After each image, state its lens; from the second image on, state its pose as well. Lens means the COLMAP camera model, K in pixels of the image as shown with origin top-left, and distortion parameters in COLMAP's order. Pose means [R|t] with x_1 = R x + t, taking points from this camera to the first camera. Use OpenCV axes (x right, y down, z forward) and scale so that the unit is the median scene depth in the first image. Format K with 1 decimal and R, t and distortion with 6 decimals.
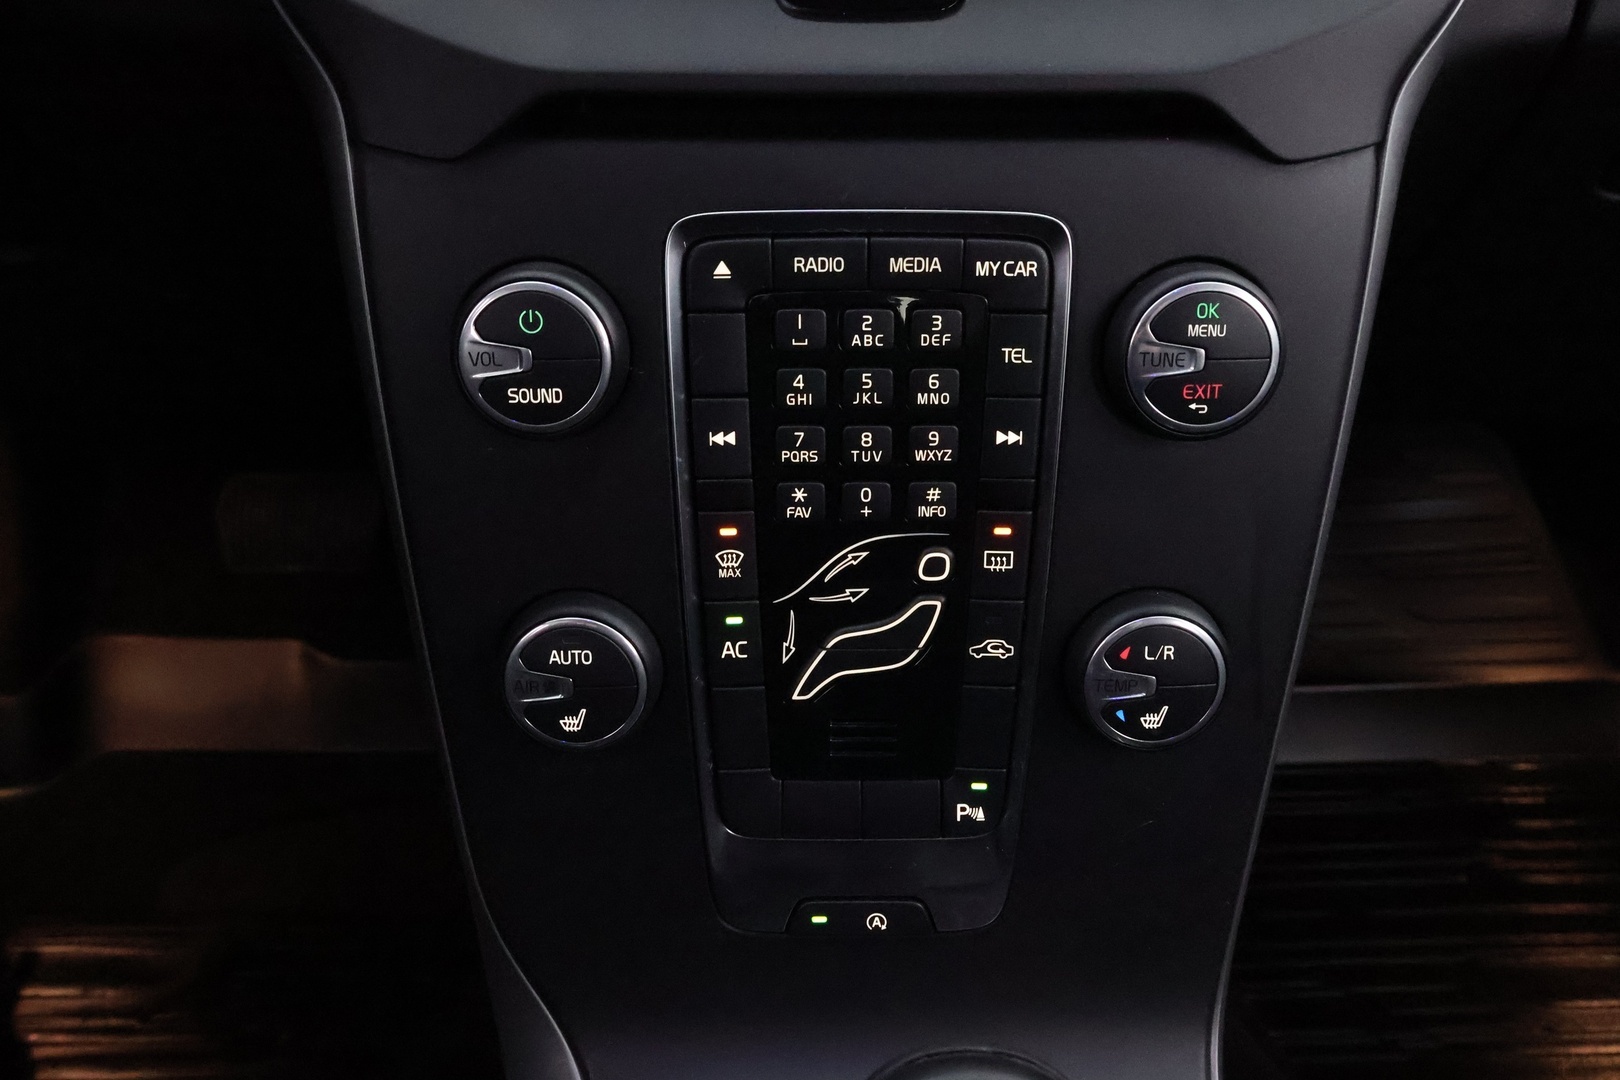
lens RADIAL K [[1361.7, 0, 810.0], [0, 1361.7, 540.0], [0, 0, 1]] dist [-0.008523, 0.001907]
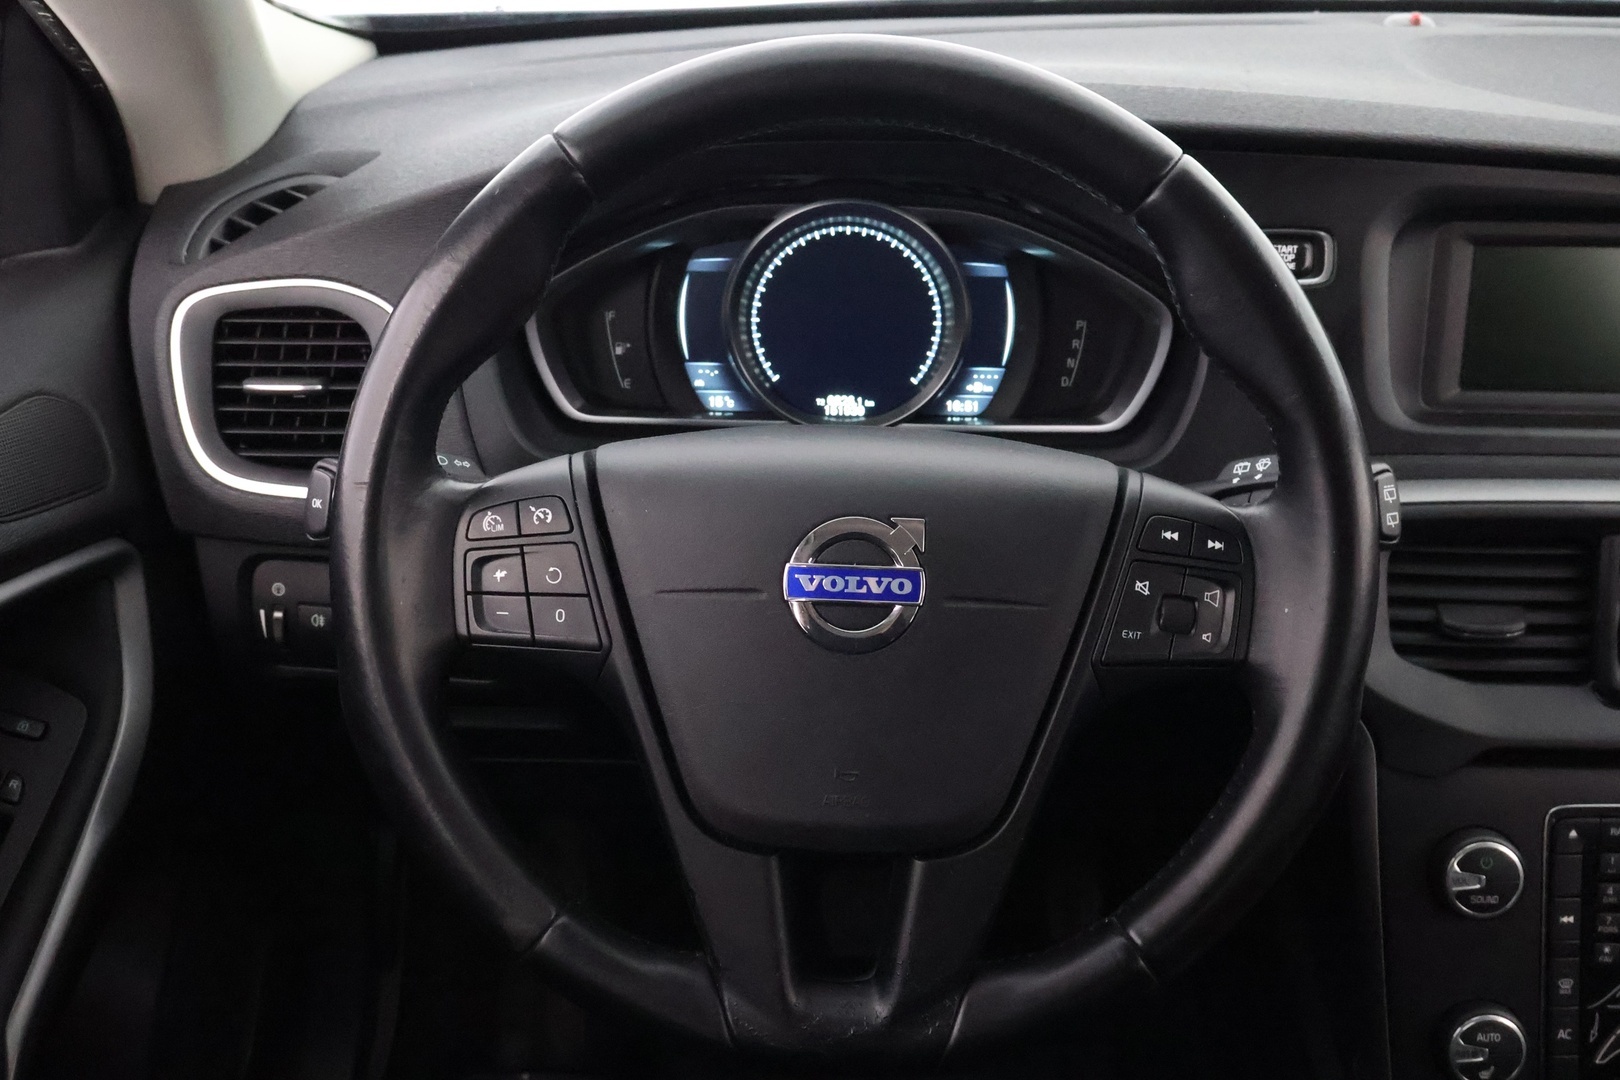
lens RADIAL K [[1967.4, 0, 810.0], [0, 1967.4, 540.0], [0, 0, 1]] dist [0.004571, 0.012252]
pose [[0.999931, 0.011727, -0.000293, -1.094694], [-0.011623, 0.987054, -0.159969, -0.141318], [-0.001586, 0.159961, 0.987122, -1.740497]]
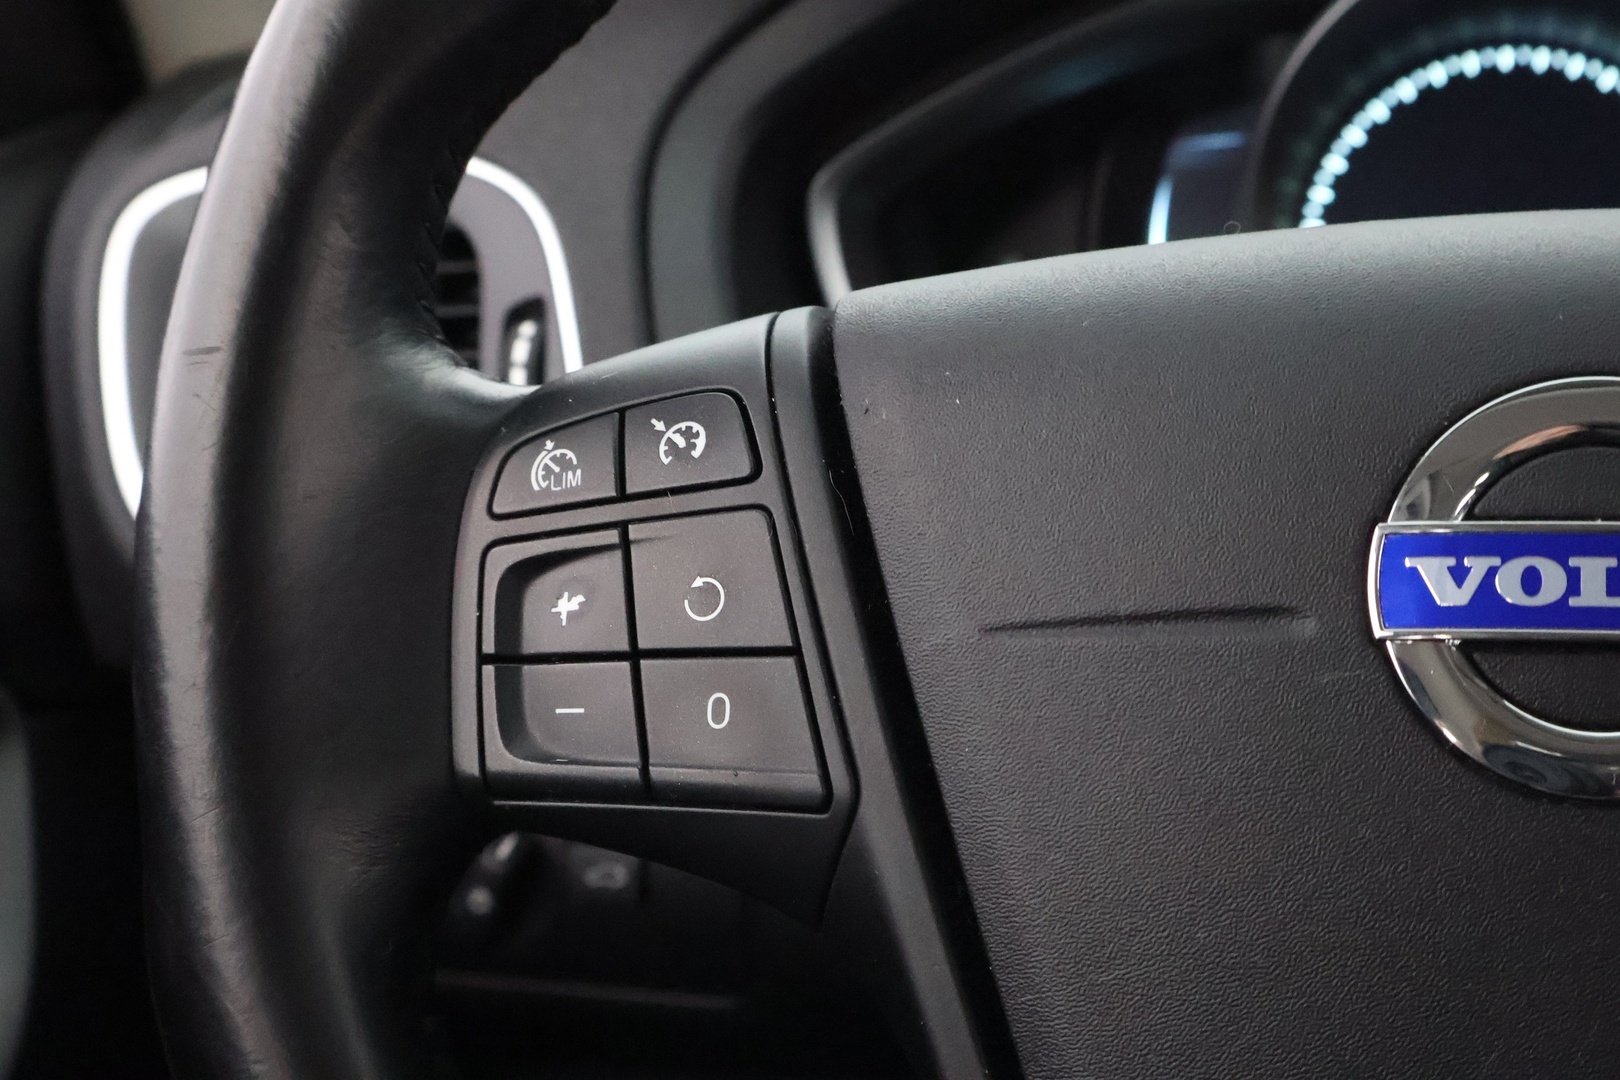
lens RADIAL K [[2427.8, 0, 810.0], [0, 2427.8, 540.0], [0, 0, 1]] dist [0.023869, 0.067250]
pose [[0.969150, -0.016765, -0.245900, -1.103273], [-0.063618, 0.946860, -0.315291, -0.171724], [0.238119, 0.321208, 0.916583, -0.449754]]
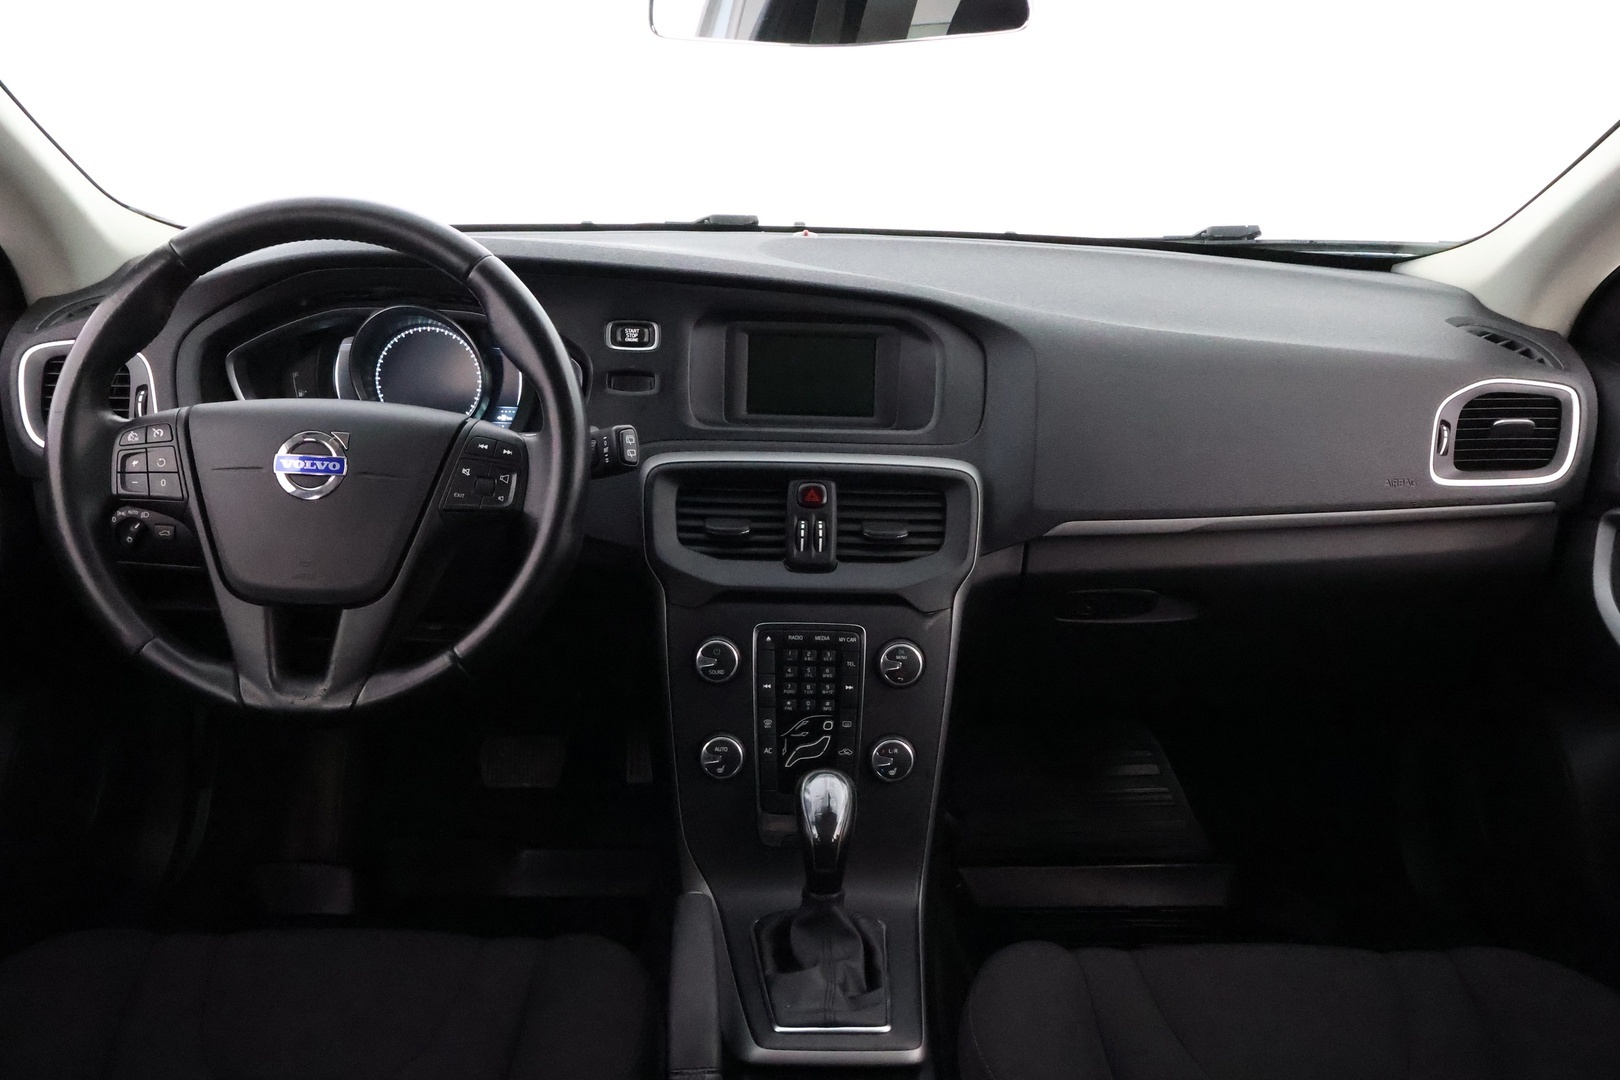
lens RADIAL K [[1411.8, 0, 810.0], [0, 1411.8, 540.0], [0, 0, 1]] dist [0.014456, 0.007891]
pose [[0.999480, 0.020762, 0.024683, -0.050615], [-0.013698, 0.966066, -0.257934, 0.483144], [-0.029200, 0.257461, 0.965847, -2.528705]]
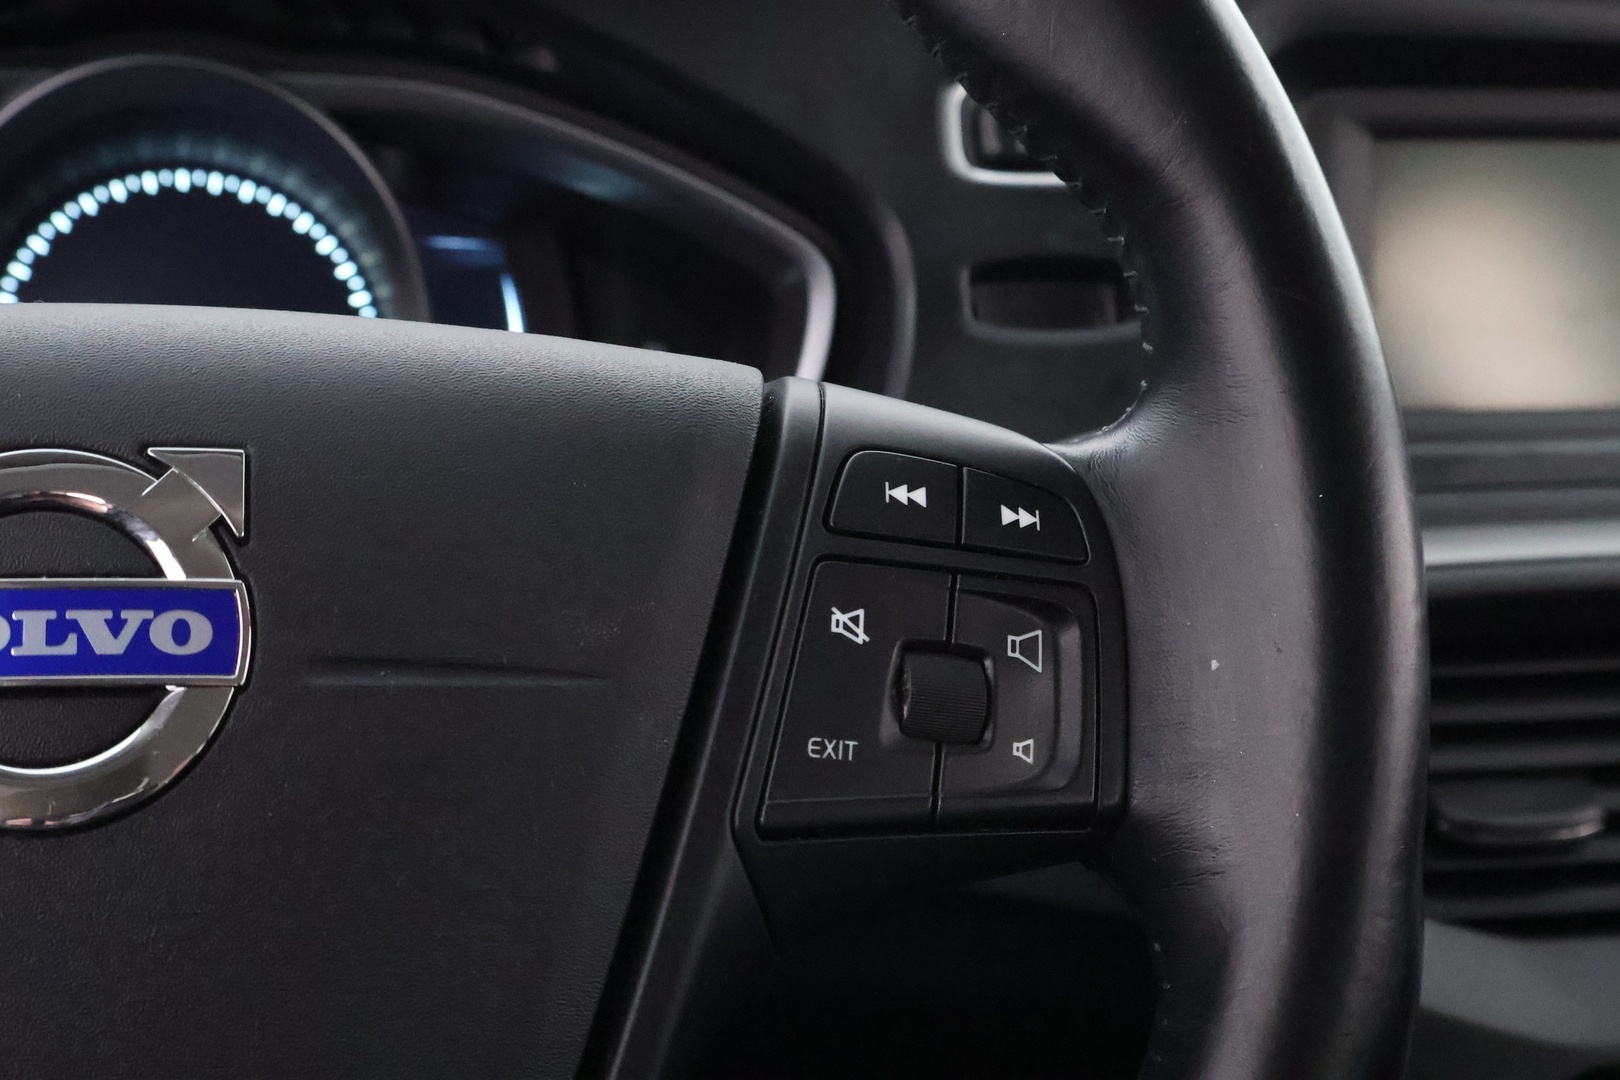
lens RADIAL K [[2427.8, 0, 810.0], [0, 2427.8, 540.0], [0, 0, 1]] dist [0.023869, 0.067250]
pose [[0.980304, -0.030809, 0.195079, -0.940344], [0.100222, 0.928729, -0.356957, -0.112701], [-0.170178, 0.369477, 0.913524, -0.521491]]
